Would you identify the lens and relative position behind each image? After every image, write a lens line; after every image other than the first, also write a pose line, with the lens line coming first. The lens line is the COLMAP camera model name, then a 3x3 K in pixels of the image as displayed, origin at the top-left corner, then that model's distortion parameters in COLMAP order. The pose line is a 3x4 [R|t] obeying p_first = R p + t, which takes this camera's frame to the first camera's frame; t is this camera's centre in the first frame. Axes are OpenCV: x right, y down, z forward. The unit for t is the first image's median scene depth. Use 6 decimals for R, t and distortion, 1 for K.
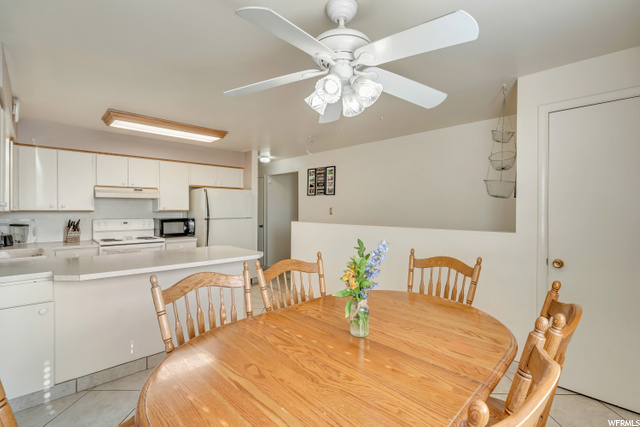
lens RADIAL K [[295.7, 0, 320.0], [0, 295.7, 213.5], [0, 0, 1]] dist [0.000045, -0.000002]
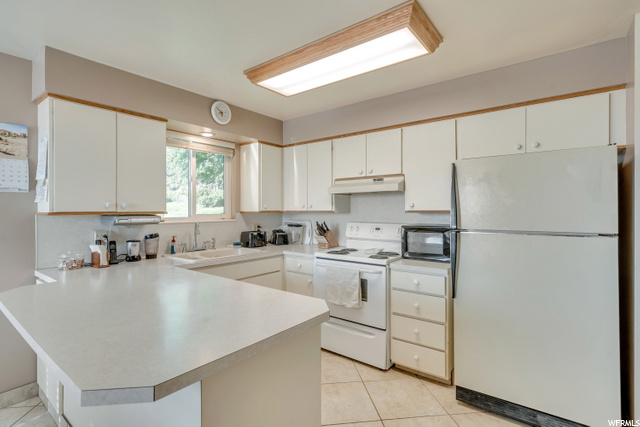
lens RADIAL K [[311.8, 0, 320.0], [0, 311.8, 213.5], [0, 0, 1]] dist [0.000057, -0.000014]
pose [[0.138992, 0.006750, -0.990270, 0.056944], [-0.011288, 0.999923, 0.005231, -0.006845], [0.990229, 0.010452, 0.139058, 0.783791]]
